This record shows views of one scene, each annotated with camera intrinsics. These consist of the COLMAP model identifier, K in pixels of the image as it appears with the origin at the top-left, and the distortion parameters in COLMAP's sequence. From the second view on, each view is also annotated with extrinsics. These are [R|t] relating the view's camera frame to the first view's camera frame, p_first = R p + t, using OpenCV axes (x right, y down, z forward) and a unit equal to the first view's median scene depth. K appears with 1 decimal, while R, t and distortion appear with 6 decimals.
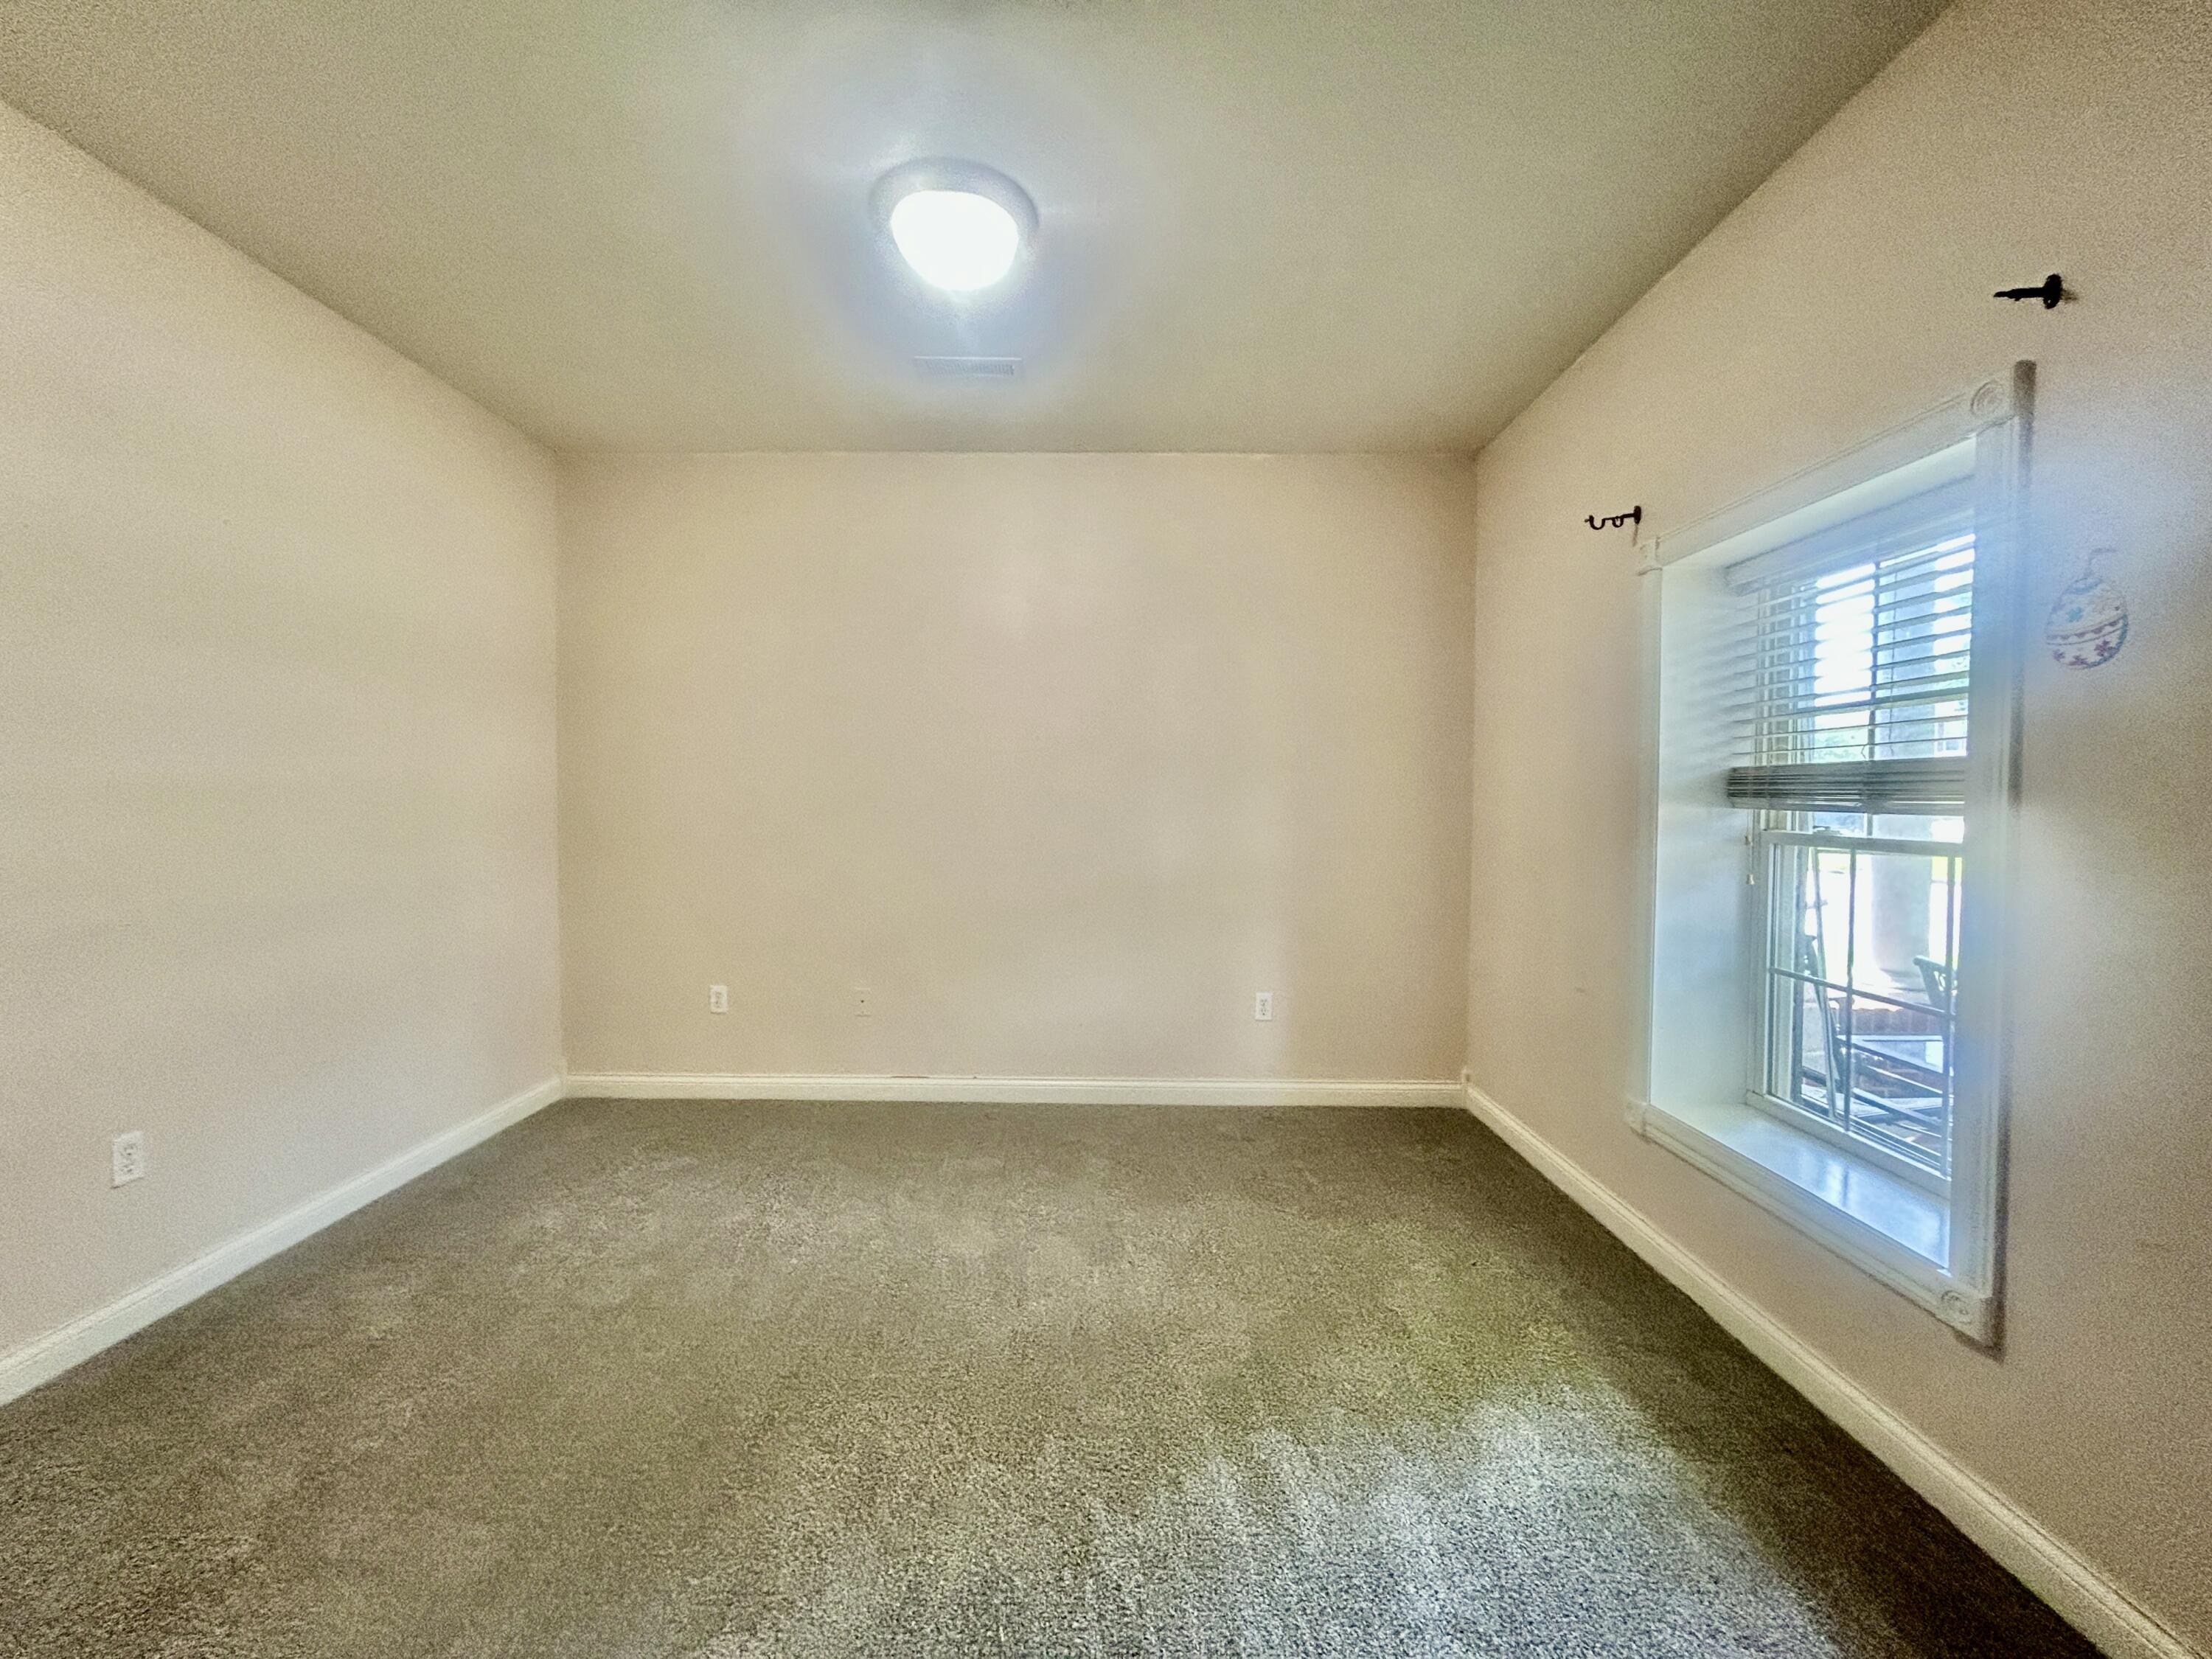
lens RADIAL K [[881.4, 0, 1099.4], [0, 881.4, 824.3], [0, 0, 1]] dist [-0.002976, 0.000389]
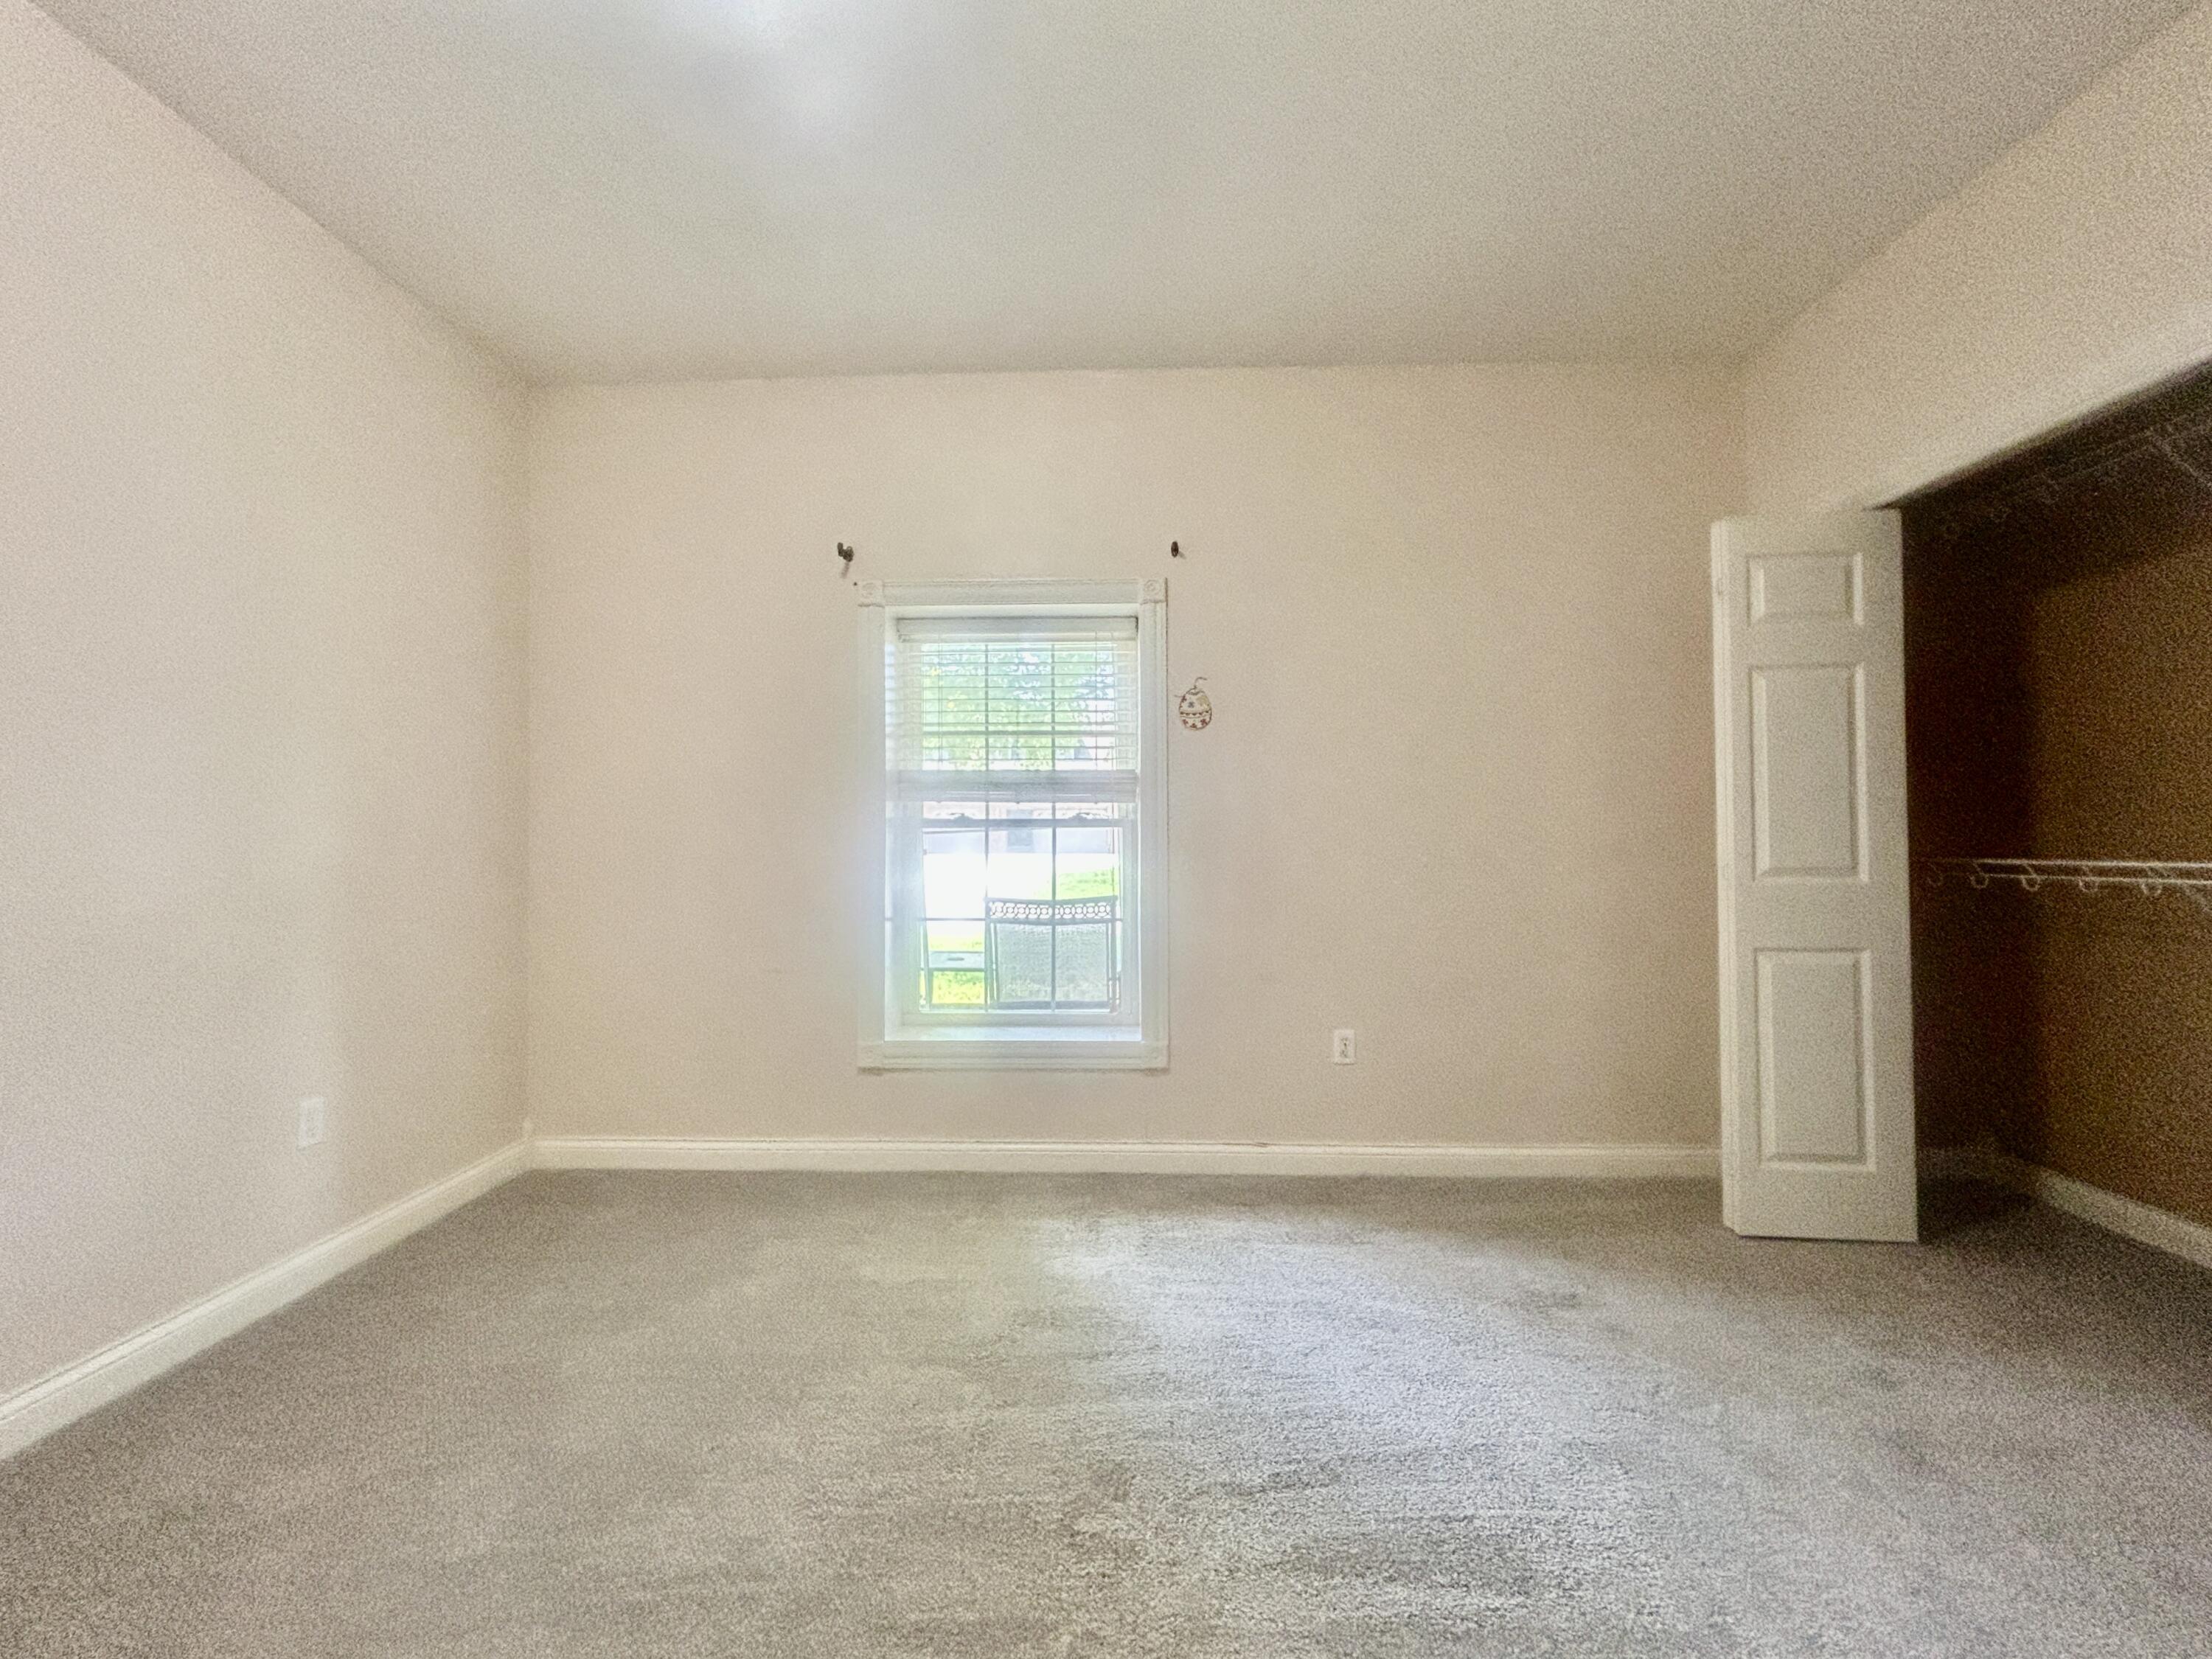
lens RADIAL K [[899.3, 0, 1095.6], [0, 899.3, 828.7], [0, 0, 1]] dist [-0.000612, -0.000039]
pose [[0.016135, 0.005853, 0.999853, -0.833739], [0.032497, 0.999452, -0.006375, 0.056608], [-0.999342, 0.032595, 0.015936, 0.904607]]
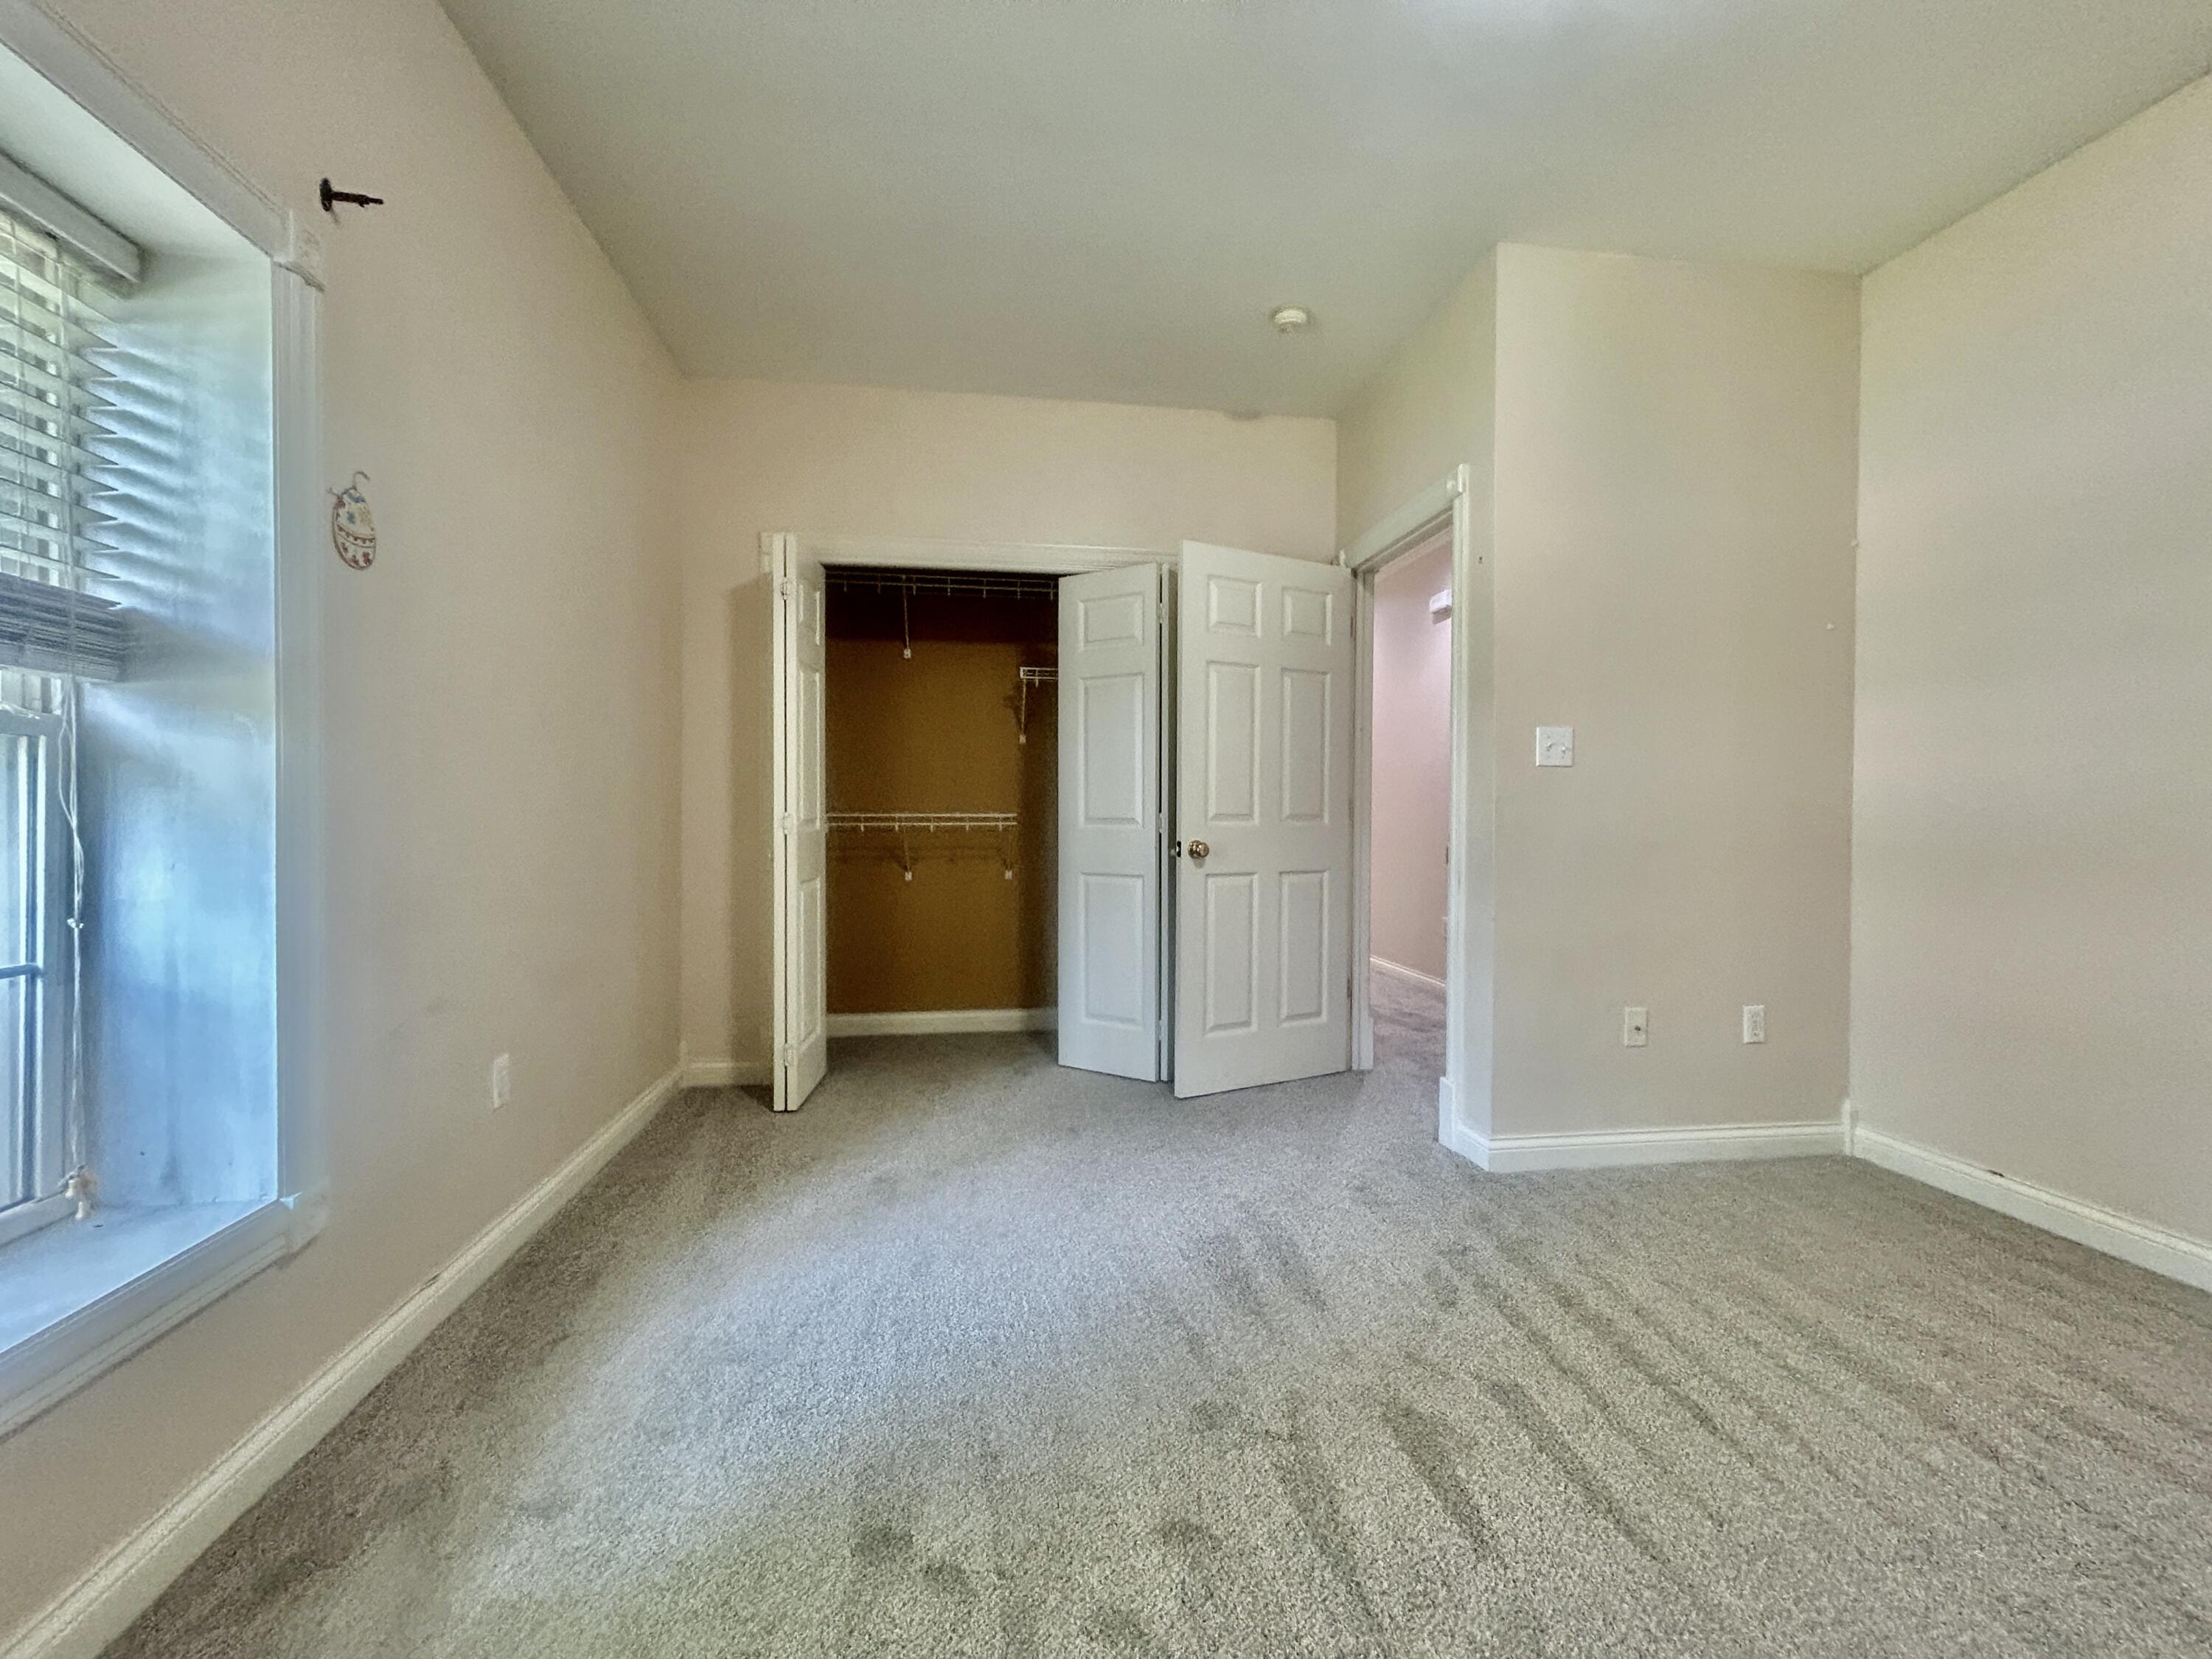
lens RADIAL K [[881.4, 0, 1099.4], [0, 881.4, 824.3], [0, 0, 1]] dist [-0.002976, 0.000389]
pose [[-0.989588, -0.022830, -0.142110, 0.228925], [-0.029065, 0.998697, 0.041958, 0.060875], [0.140967, 0.045651, -0.988961, 1.701387]]
